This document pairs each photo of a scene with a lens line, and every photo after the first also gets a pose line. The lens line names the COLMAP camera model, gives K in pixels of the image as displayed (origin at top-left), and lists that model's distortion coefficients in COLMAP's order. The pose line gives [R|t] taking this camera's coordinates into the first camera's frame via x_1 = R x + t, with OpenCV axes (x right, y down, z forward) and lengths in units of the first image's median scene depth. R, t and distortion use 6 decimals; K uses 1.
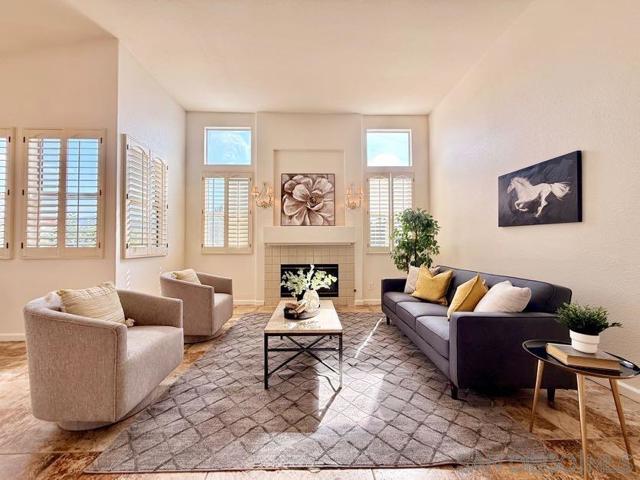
lens RADIAL K [[287.0, 0, 365.5], [0, 287.0, 230.5], [0, 0, 1]] dist [0.000875, 0.000253]
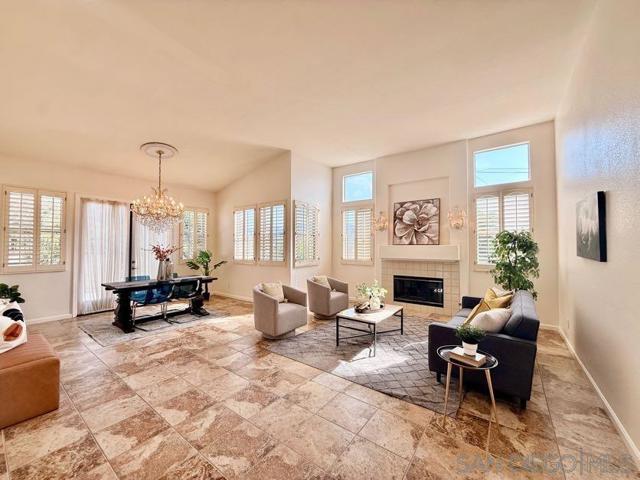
lens RADIAL K [[255.3, 0, 317.0], [0, 255.3, 239.1], [0, 0, 1]] dist [0.000392, -0.000034]
pose [[0.780793, -0.015354, -0.624601, 0.173005], [0.010092, 0.999878, -0.011964, -0.036011], [0.624708, 0.003038, 0.780852, -0.110412]]
